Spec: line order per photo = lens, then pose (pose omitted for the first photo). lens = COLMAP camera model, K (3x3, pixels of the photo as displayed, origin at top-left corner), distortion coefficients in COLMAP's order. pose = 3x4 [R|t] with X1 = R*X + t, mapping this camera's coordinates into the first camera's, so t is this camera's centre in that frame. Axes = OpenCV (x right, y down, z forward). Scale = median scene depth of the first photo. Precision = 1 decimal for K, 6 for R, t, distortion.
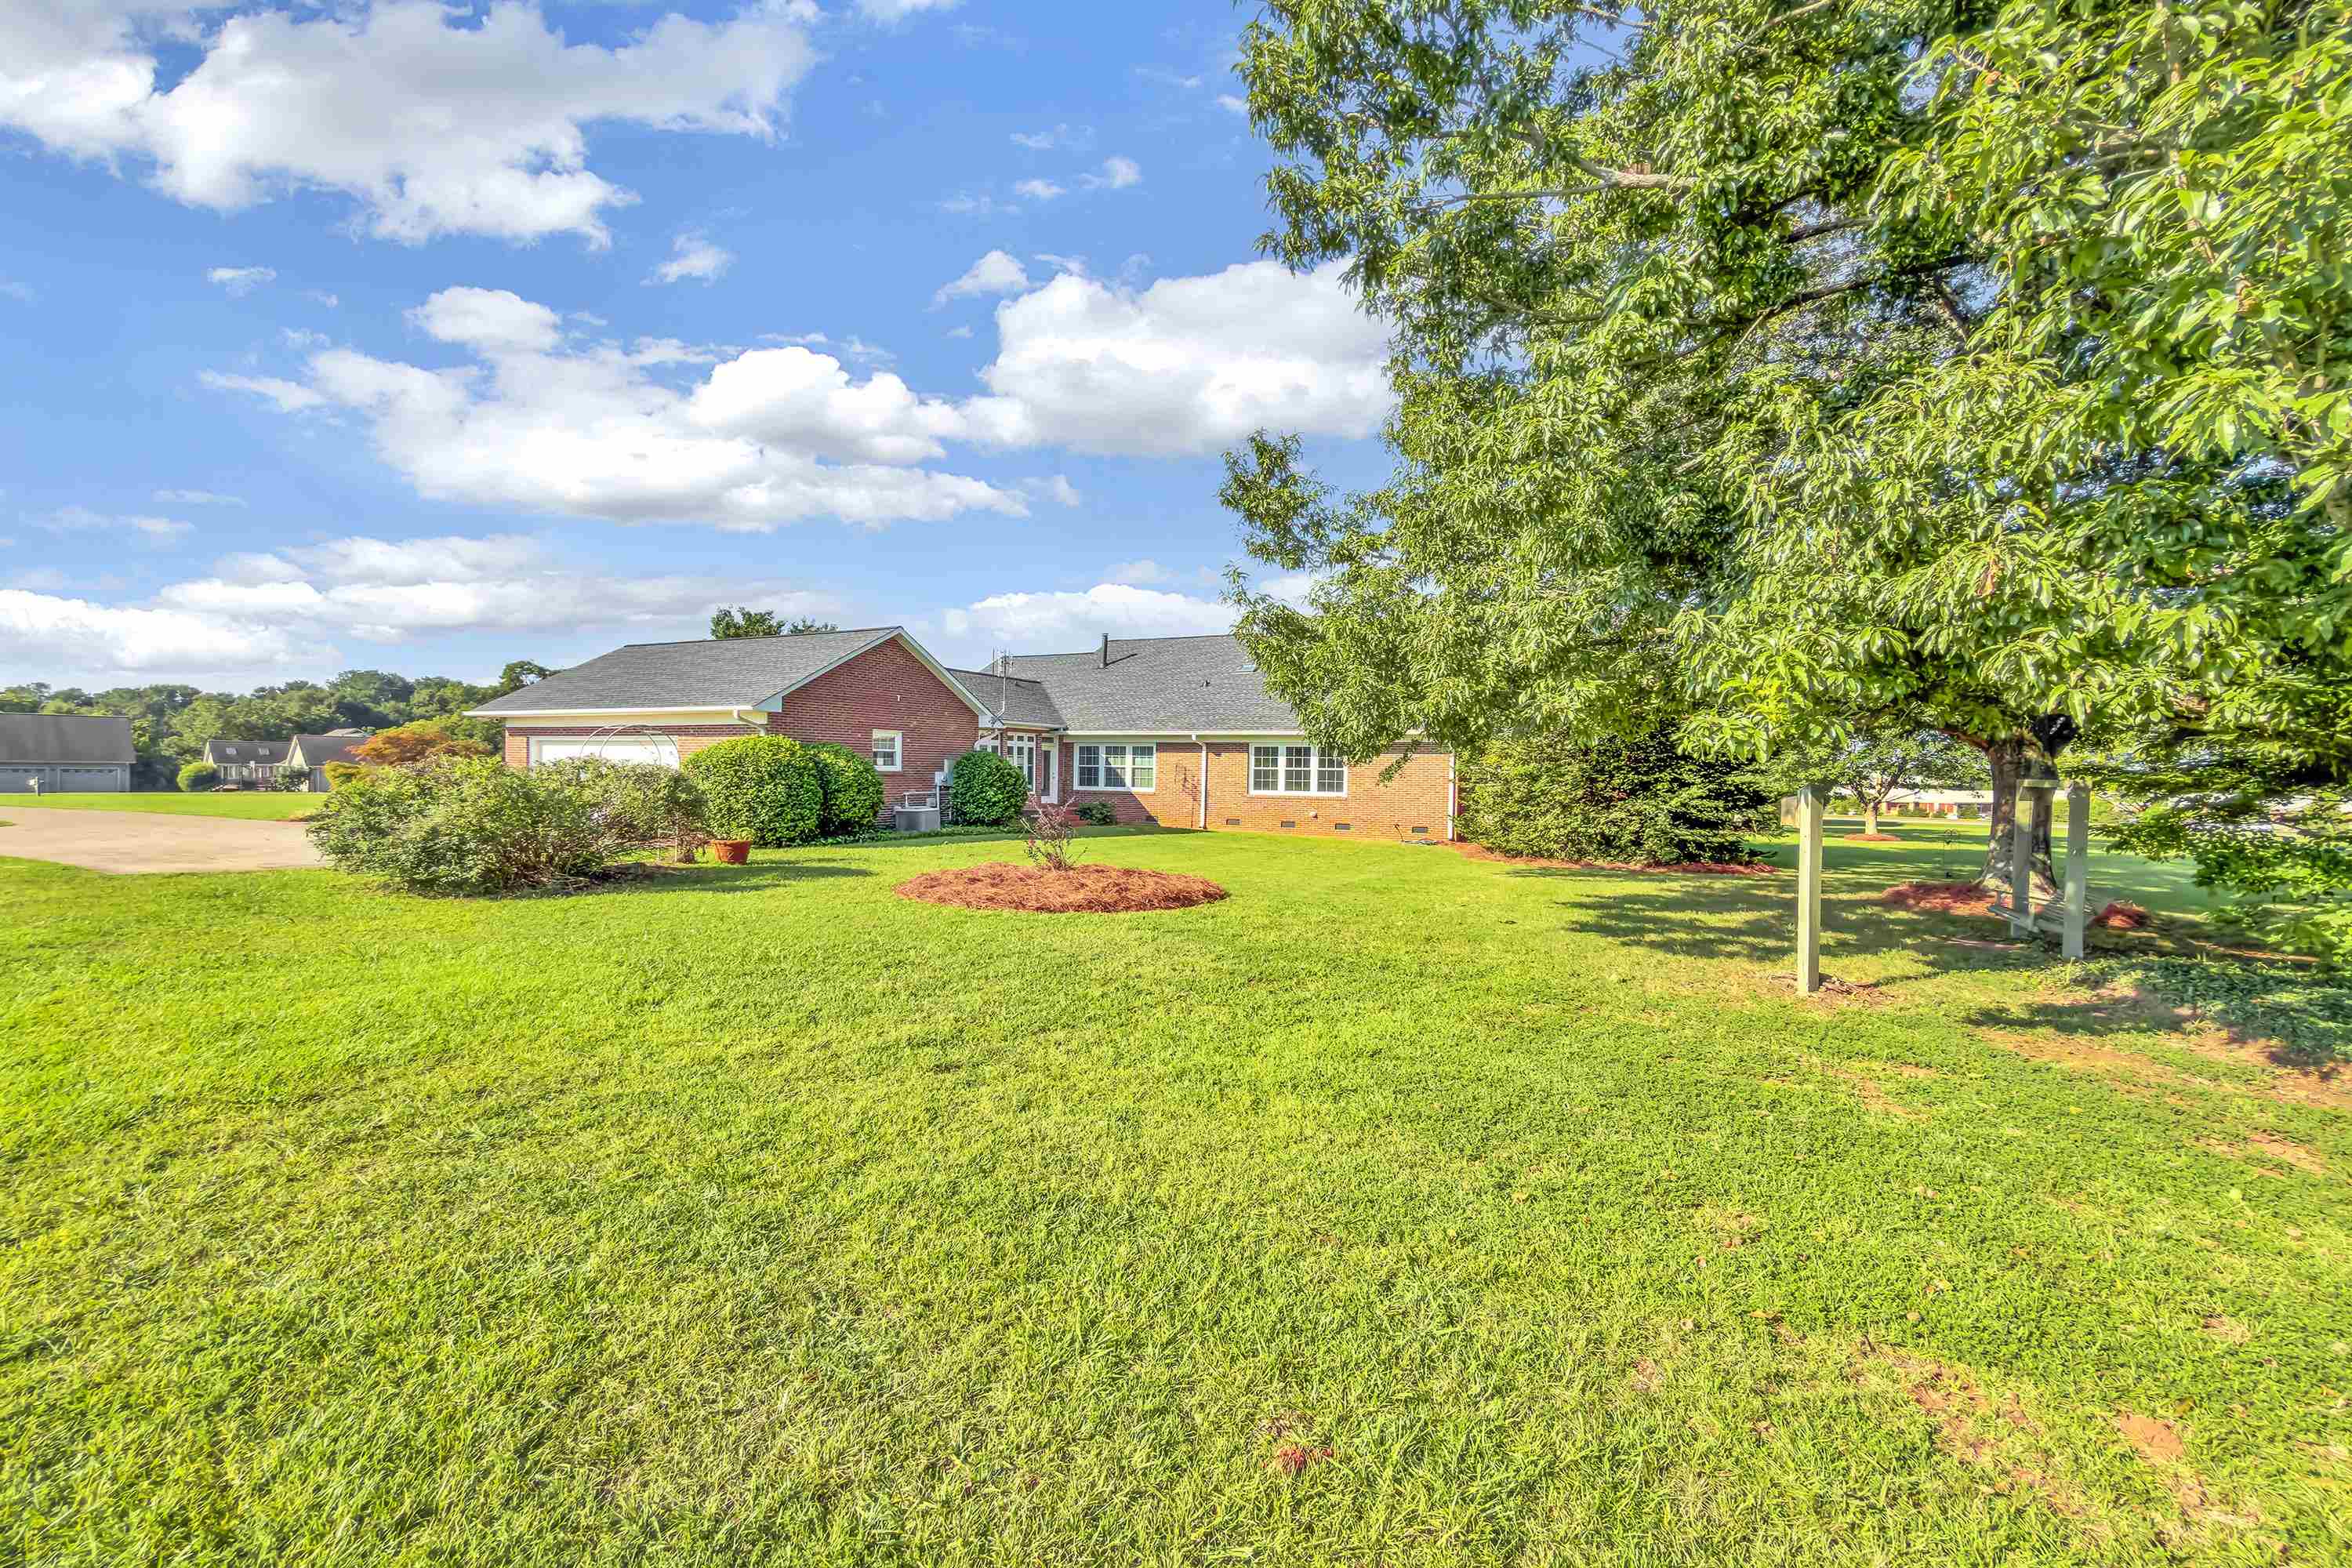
lens RADIAL K [[938.2, 0, 1176.0], [0, 938.2, 769.5], [0, 0, 1]] dist [-0.000982, 0.000261]
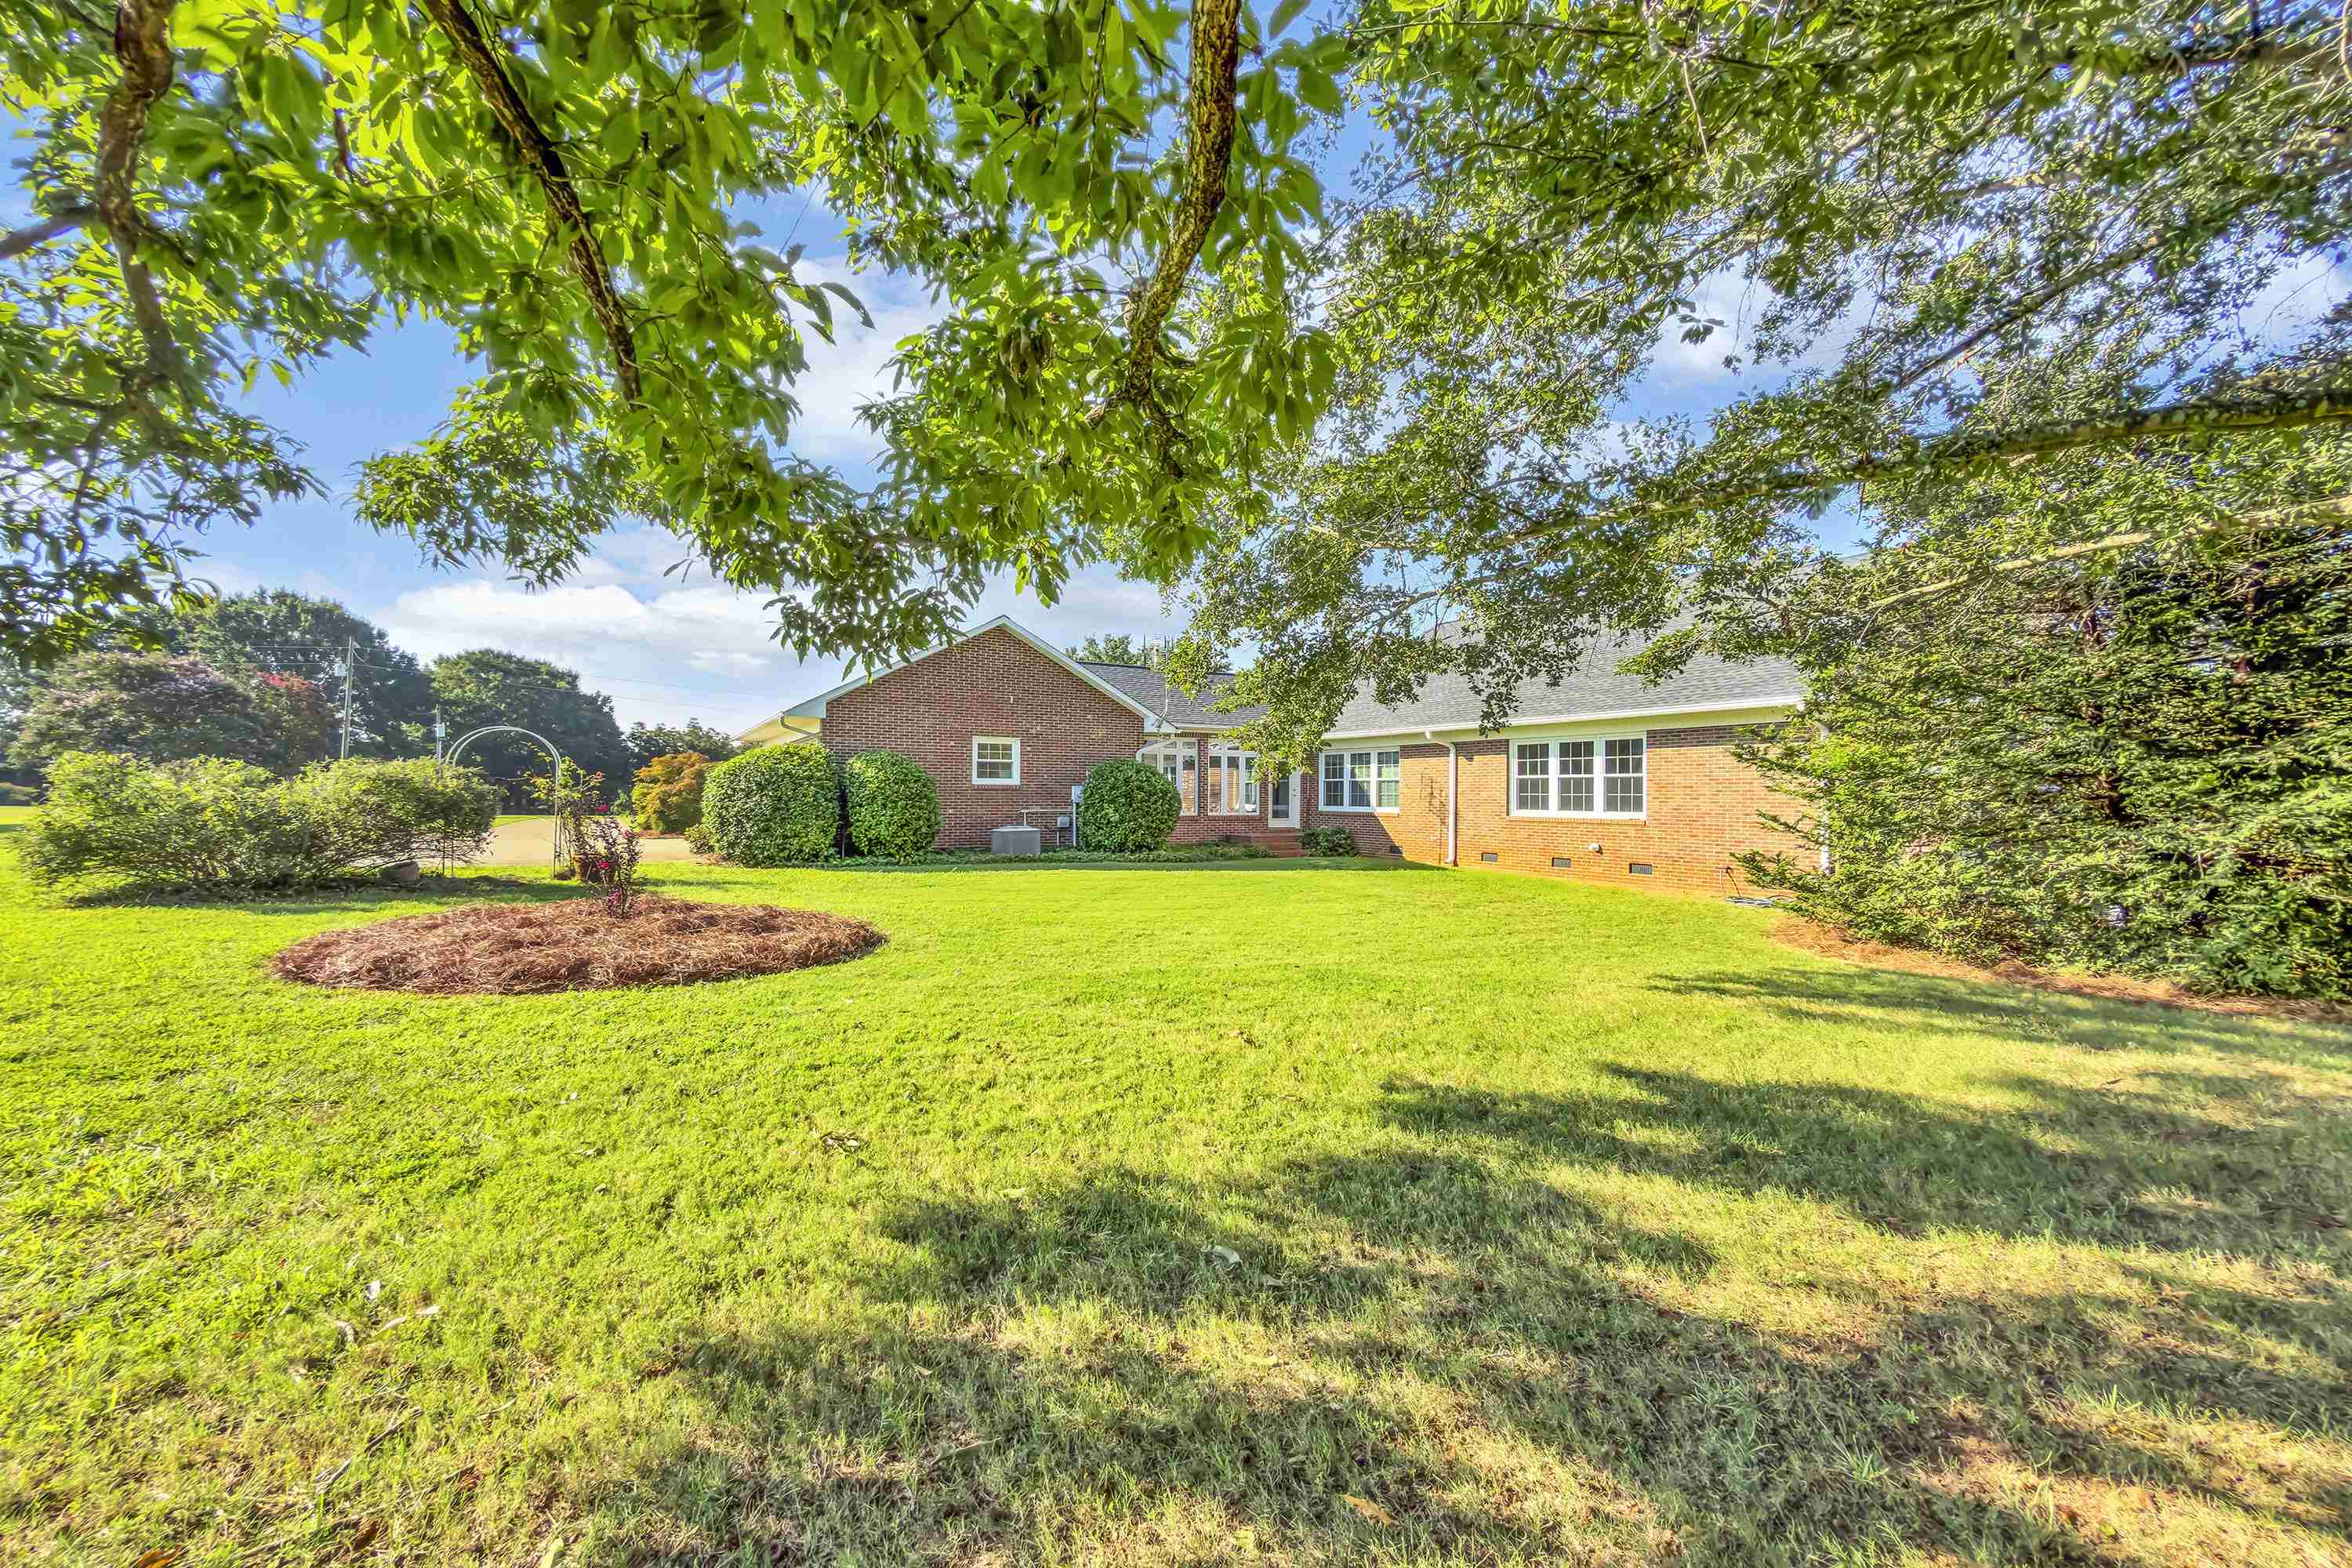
lens RADIAL K [[938.2, 0, 1176.4], [0, 938.2, 790.1], [0, 0, 1]] dist [-0.000982, 0.000261]
pose [[0.837065, -0.010781, -0.546998, 0.276436], [0.004901, 0.999913, -0.012207, 0.016621], [0.547082, 0.007537, 0.837045, 0.343273]]
